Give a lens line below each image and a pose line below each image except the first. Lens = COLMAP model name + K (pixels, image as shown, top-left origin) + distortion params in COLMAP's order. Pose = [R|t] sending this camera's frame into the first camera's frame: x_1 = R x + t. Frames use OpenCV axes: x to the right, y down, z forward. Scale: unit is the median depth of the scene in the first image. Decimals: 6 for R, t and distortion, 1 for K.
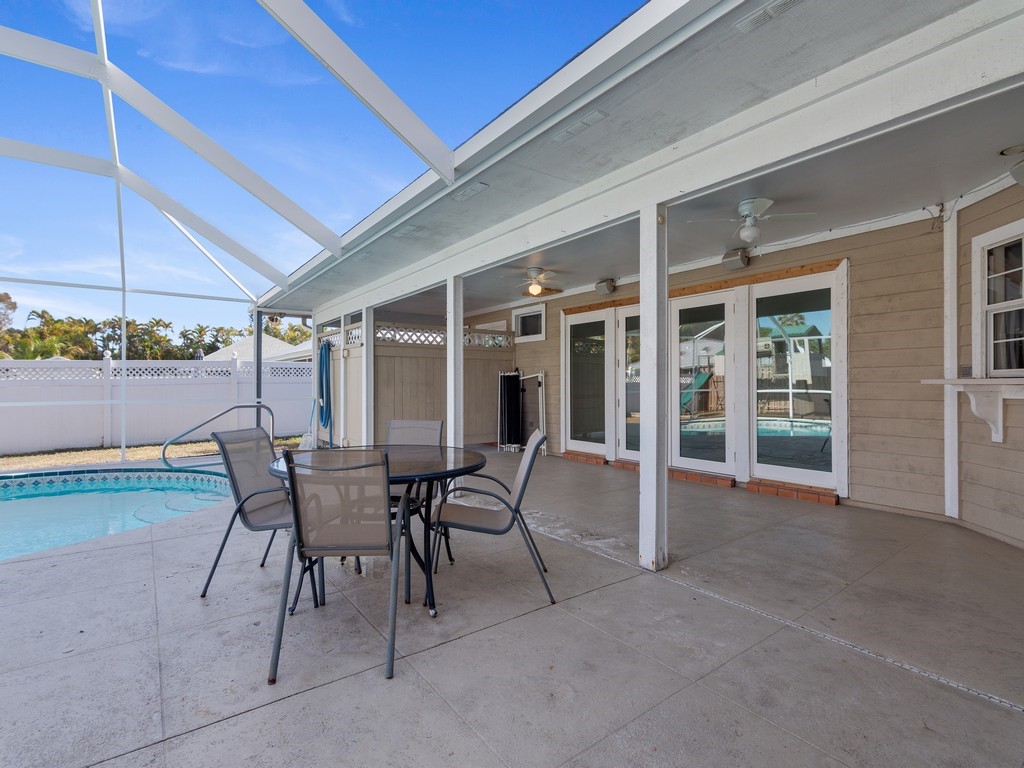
lens RADIAL K [[491.6, 0, 513.4], [0, 491.6, 381.2], [0, 0, 1]] dist [-0.013374, -0.000783]
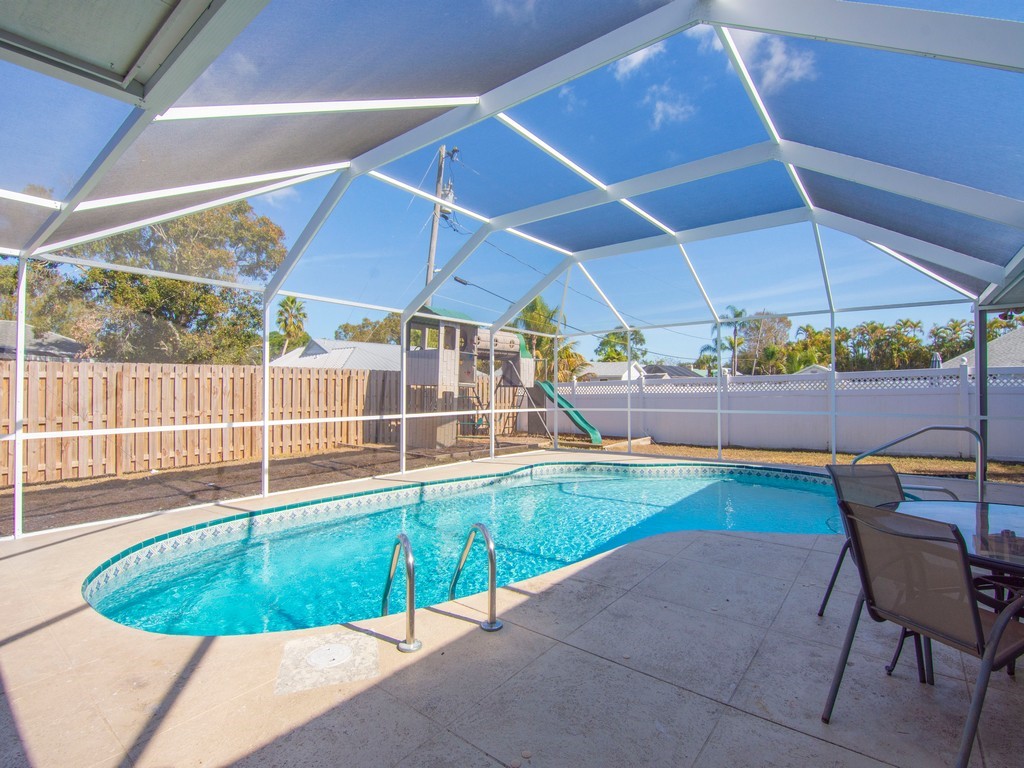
lens RADIAL K [[491.6, 0, 516.1], [0, 491.6, 377.5], [0, 0, 1]] dist [-0.013374, -0.000783]
pose [[0.251899, -0.023452, -0.967469, 0.036439], [0.013829, 0.999691, -0.020632, -0.010640], [0.967655, -0.008181, 0.252146, 0.010334]]
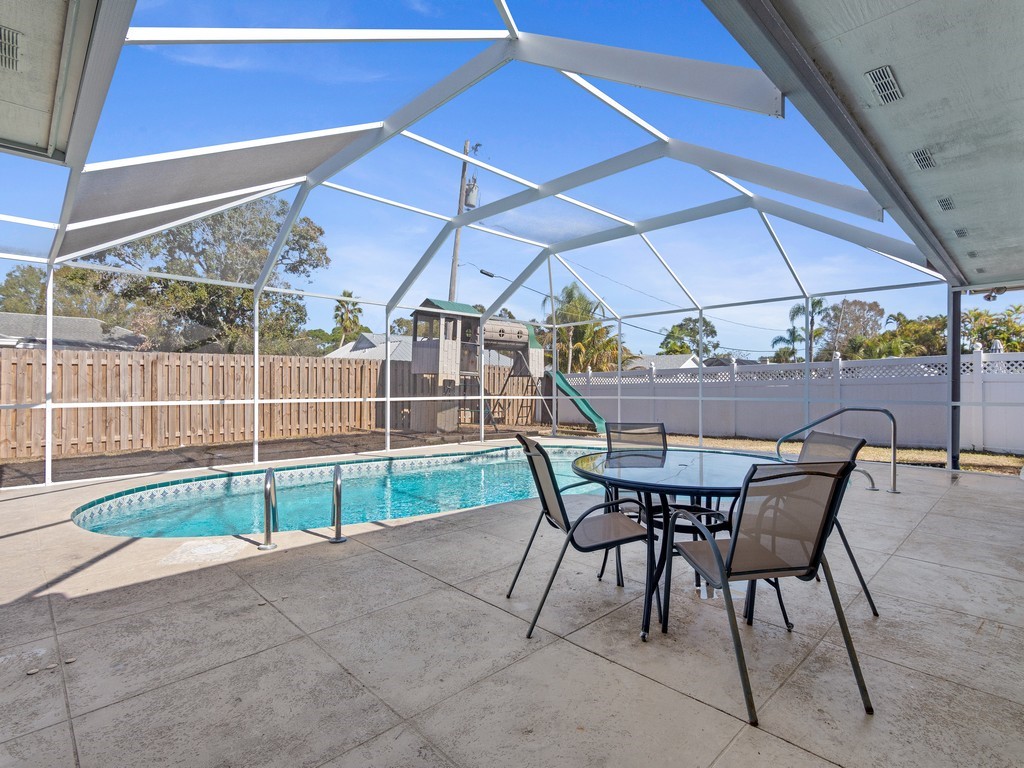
lens RADIAL K [[510.2, 0, 515.1], [0, 510.2, 380.4], [0, 0, 1]] dist [-0.001296, 0.004234]
pose [[0.126225, -0.008430, -0.991966, 0.100478], [0.010284, 0.999921, -0.007189, -0.000244], [0.991948, -0.009294, 0.126301, 0.084946]]
